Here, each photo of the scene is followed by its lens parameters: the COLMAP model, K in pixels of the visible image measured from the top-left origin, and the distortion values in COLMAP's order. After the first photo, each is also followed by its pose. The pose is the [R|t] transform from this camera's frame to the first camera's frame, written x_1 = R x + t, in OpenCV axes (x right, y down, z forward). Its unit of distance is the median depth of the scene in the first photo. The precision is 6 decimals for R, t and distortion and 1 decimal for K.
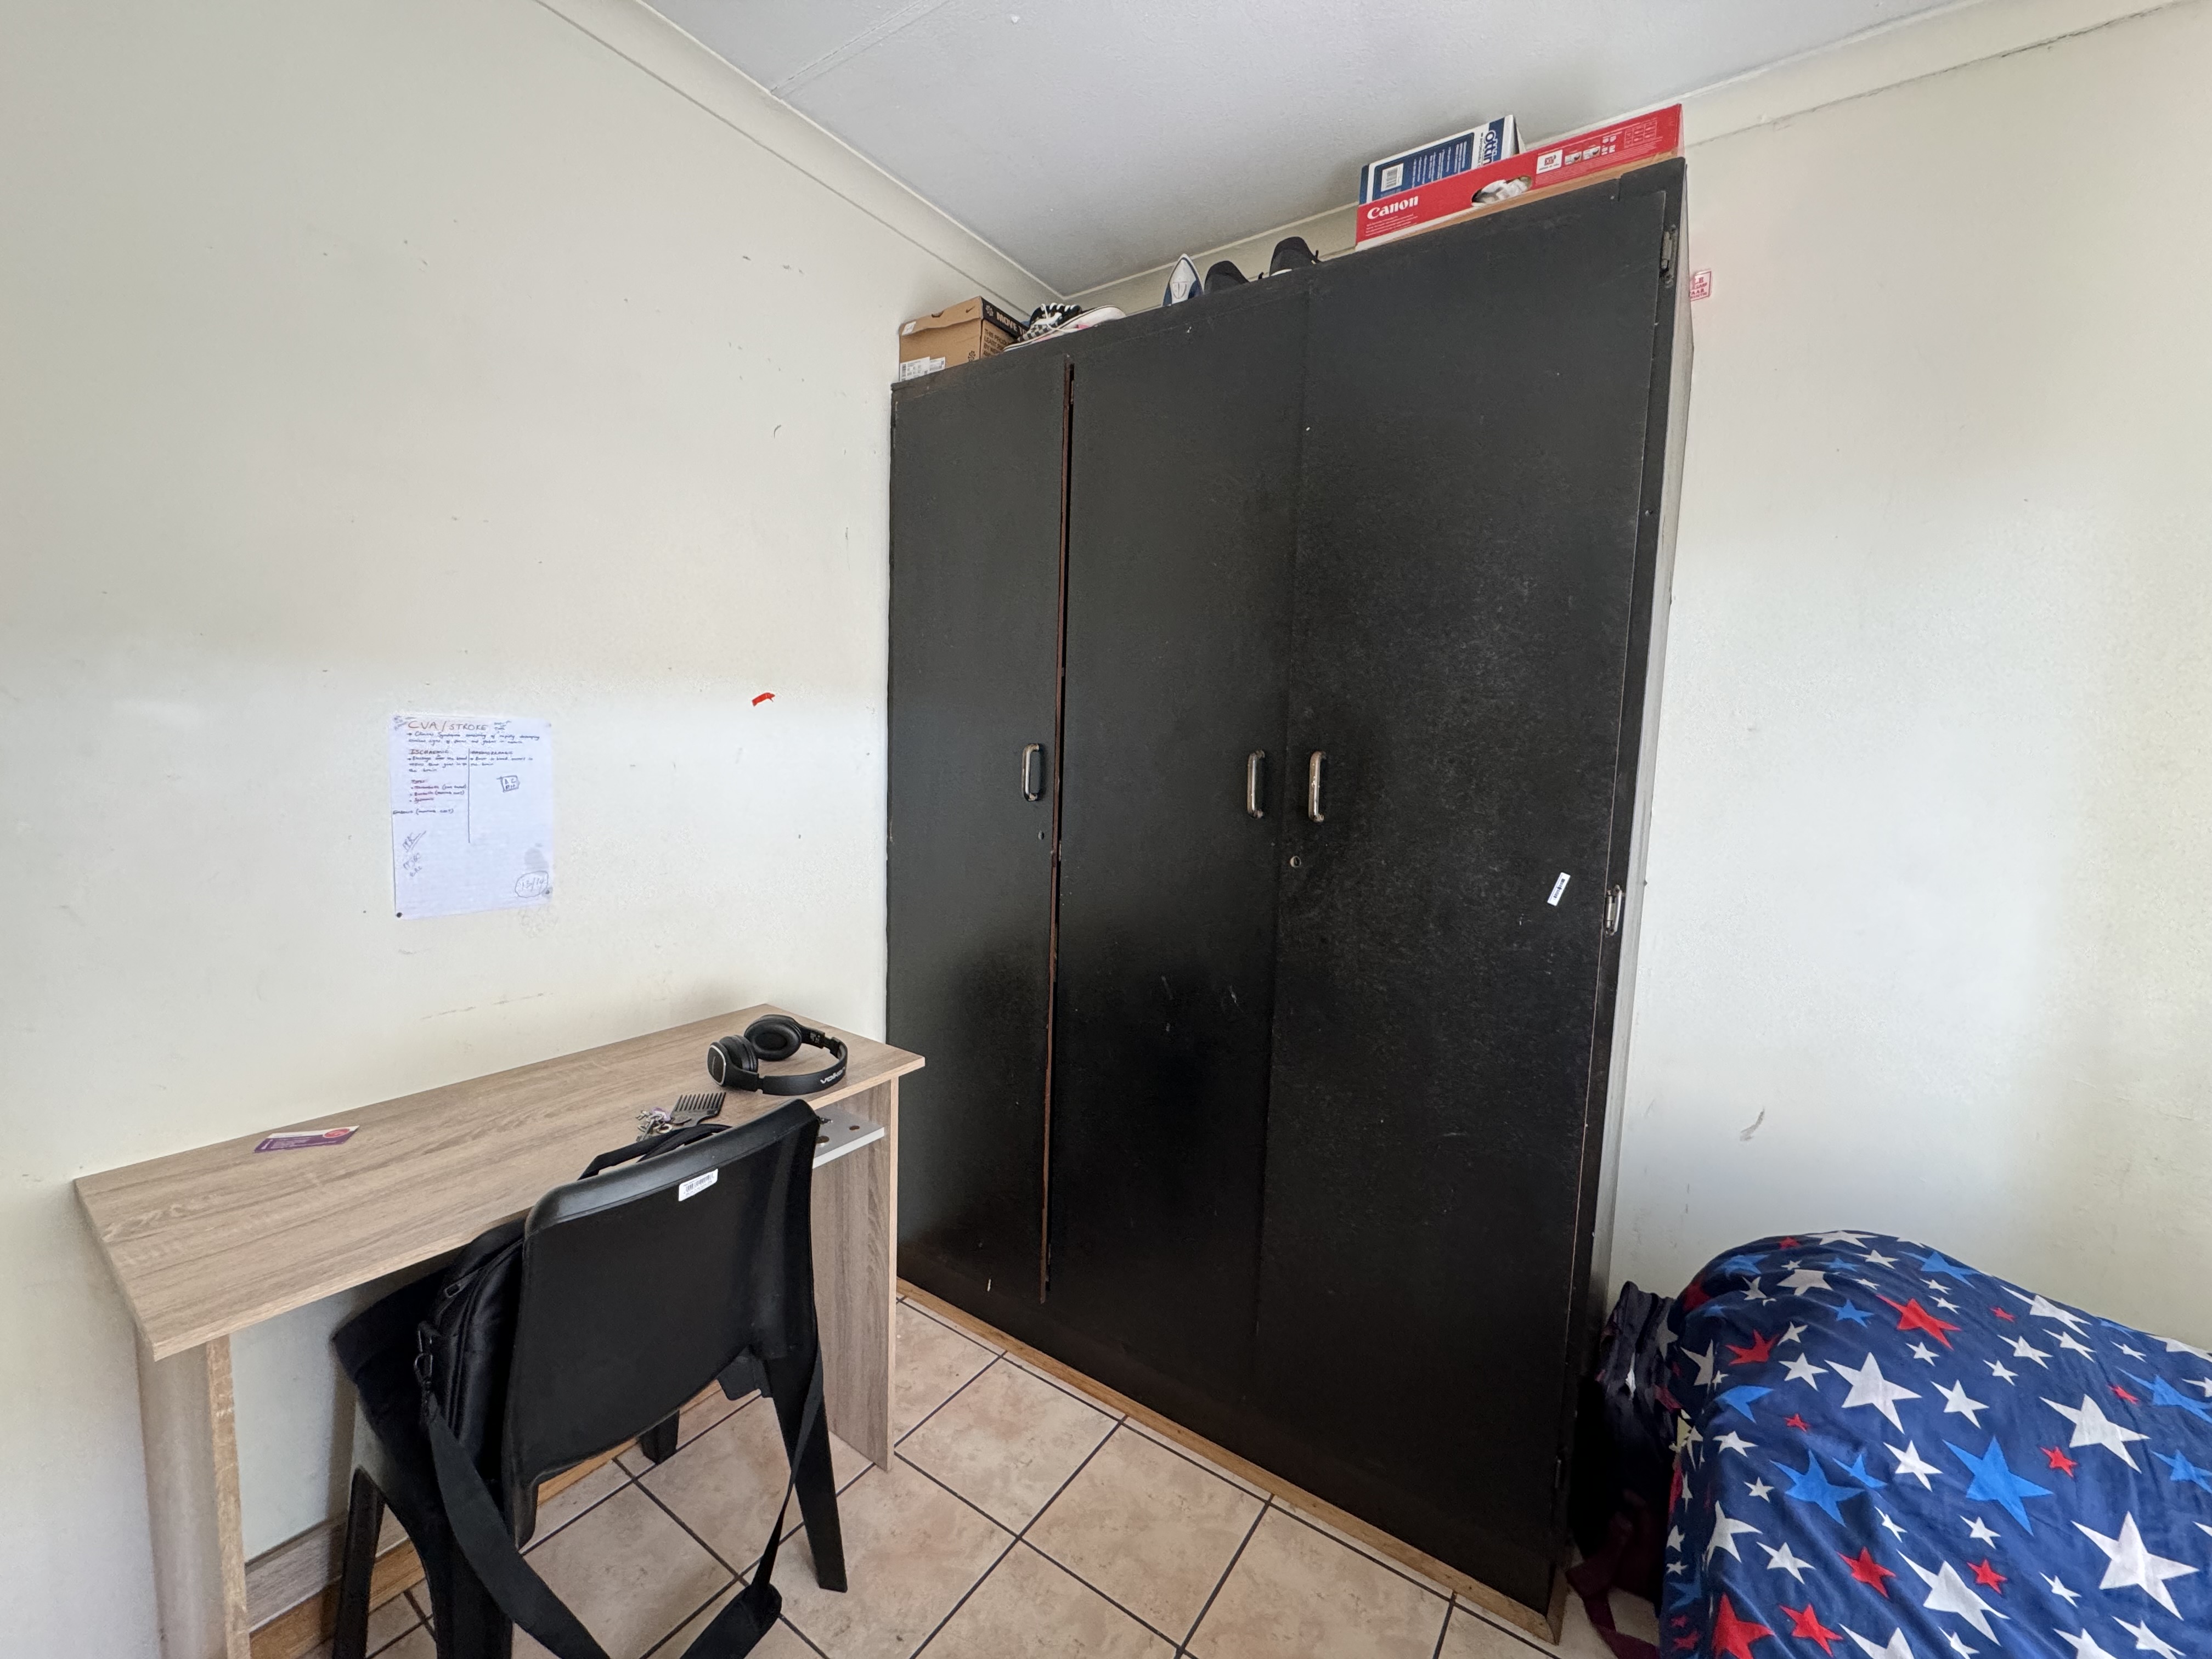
lens RADIAL K [[884.1, 0, 1110.0], [0, 884.1, 827.2], [0, 0, 1]] dist [-0.002450, -0.000104]
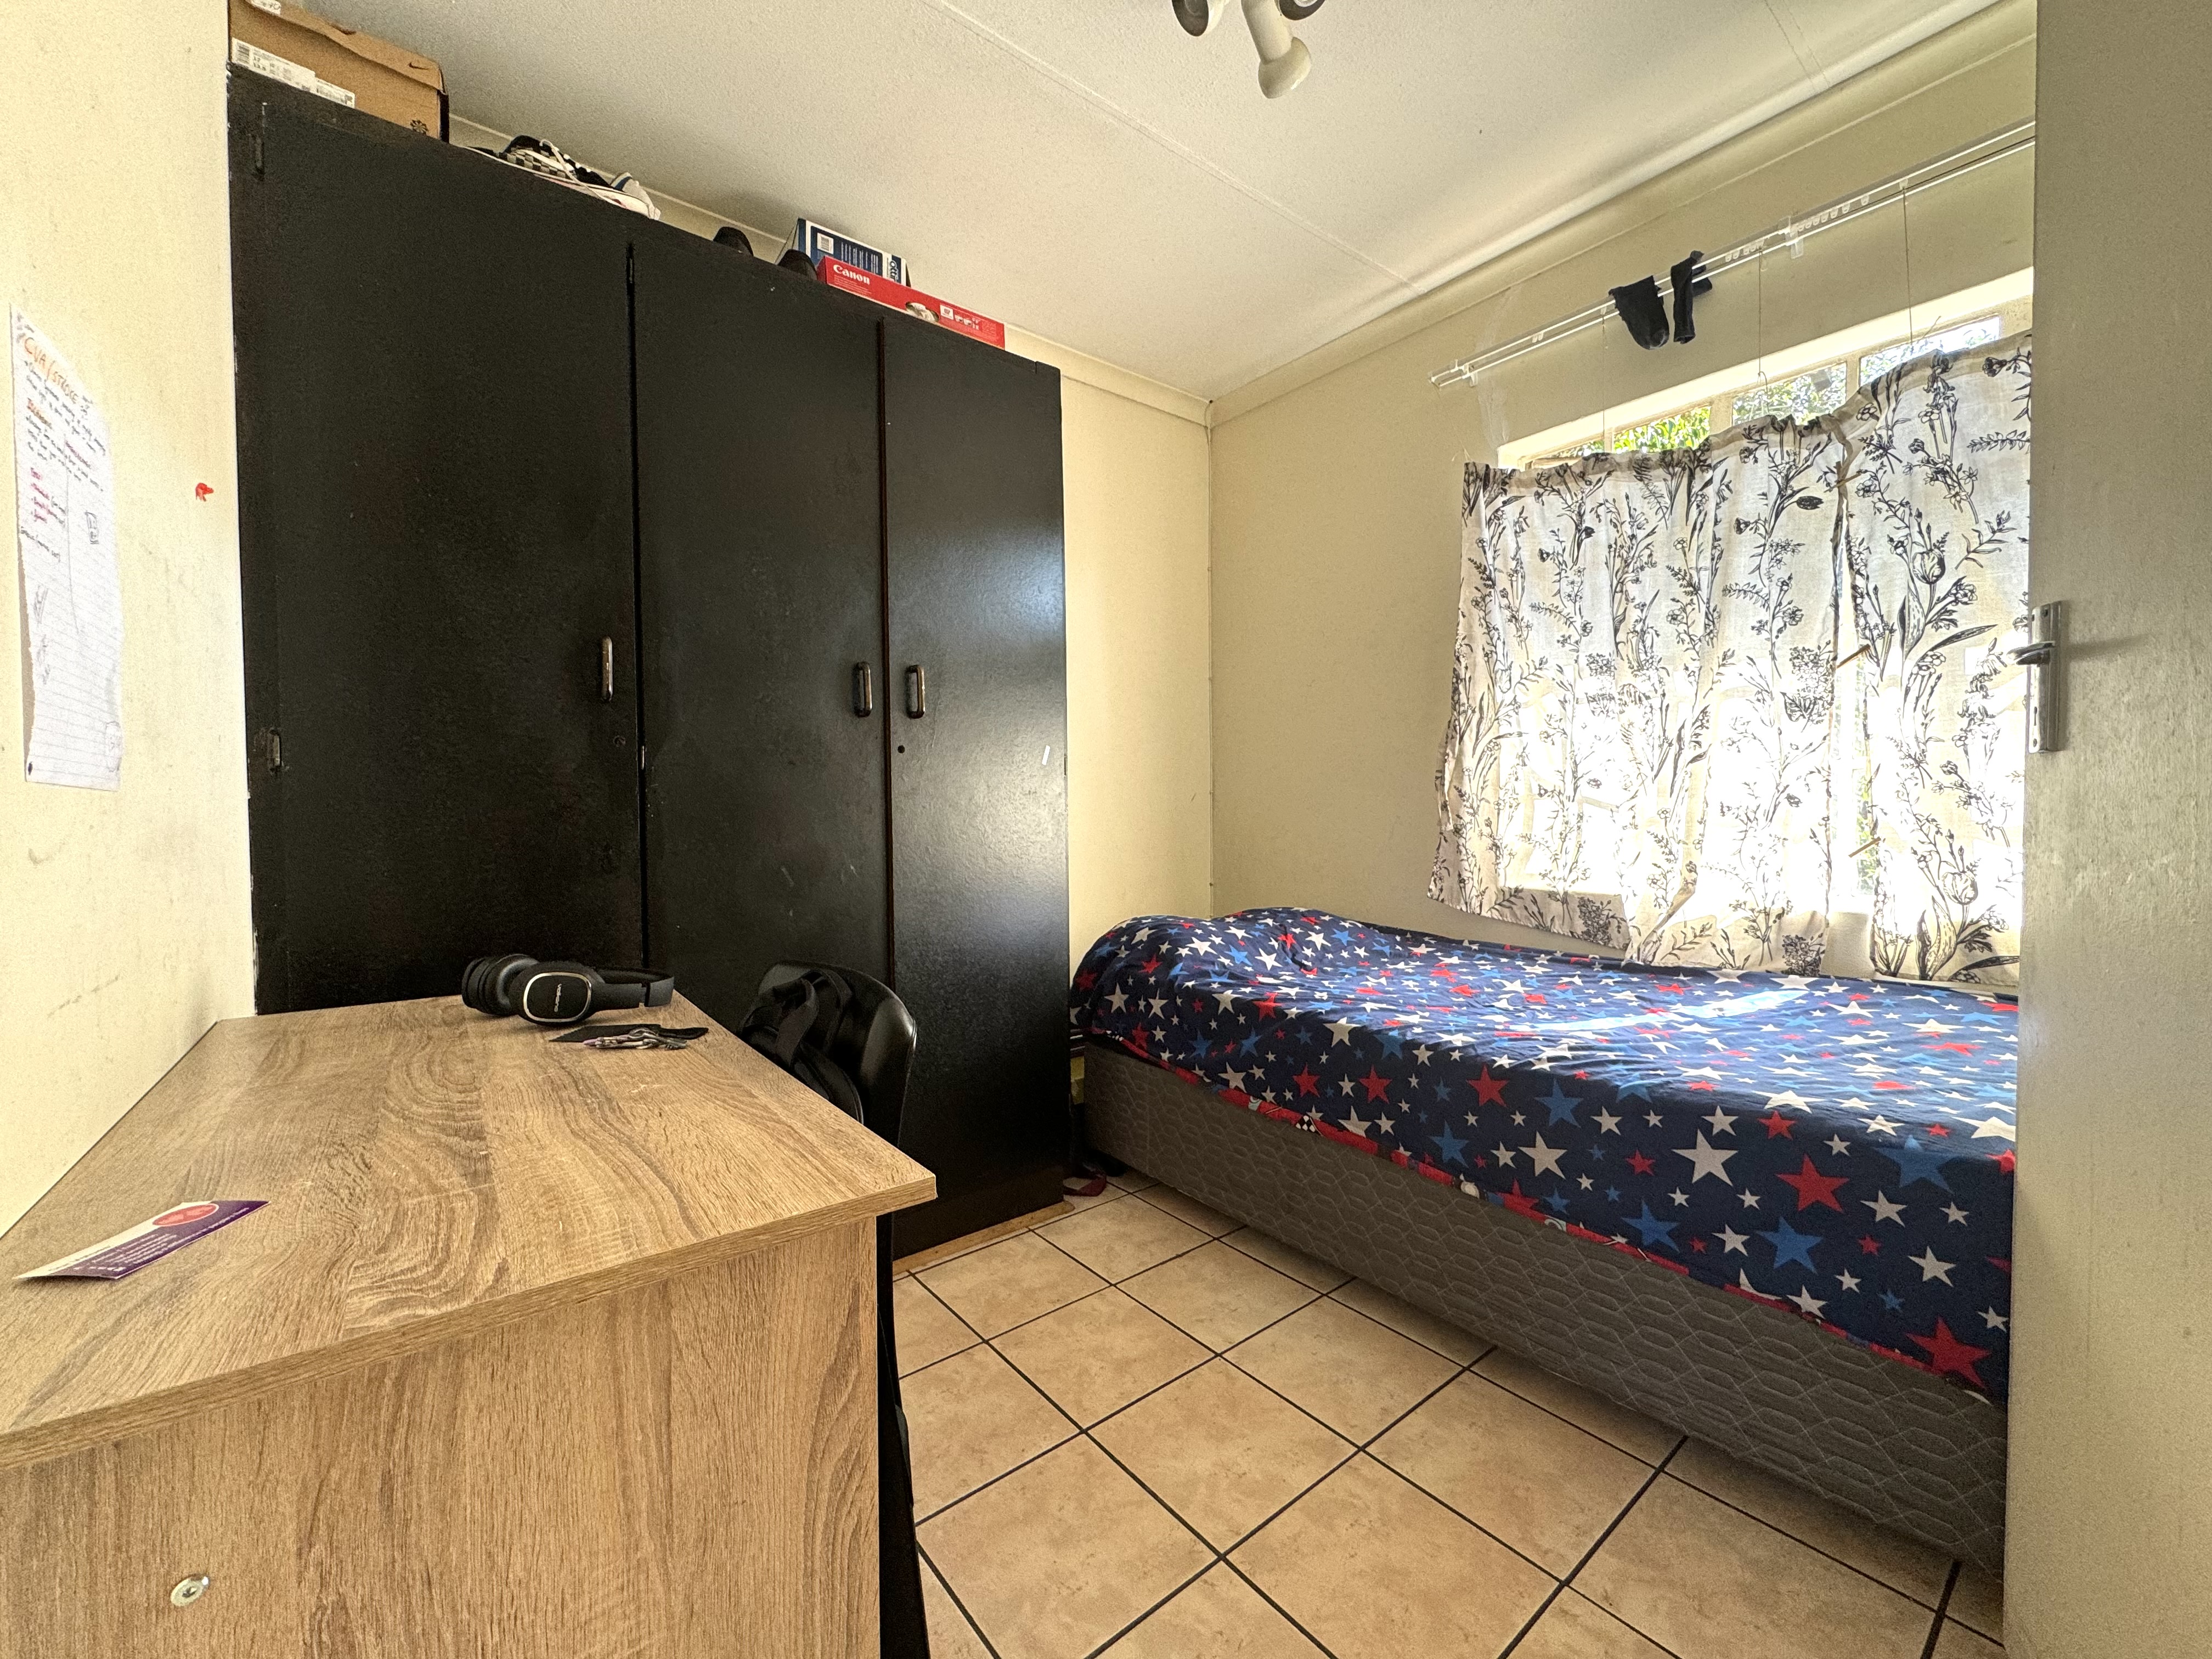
lens RADIAL K [[884.1, 0, 1118.0], [0, 884.1, 827.5], [0, 0, 1]] dist [-0.002450, -0.000104]
pose [[0.285142, -0.056450, 0.956822, -1.019746], [0.115643, 0.992998, 0.024122, 0.171242], [-0.951484, 0.103771, 0.289673, 0.351797]]
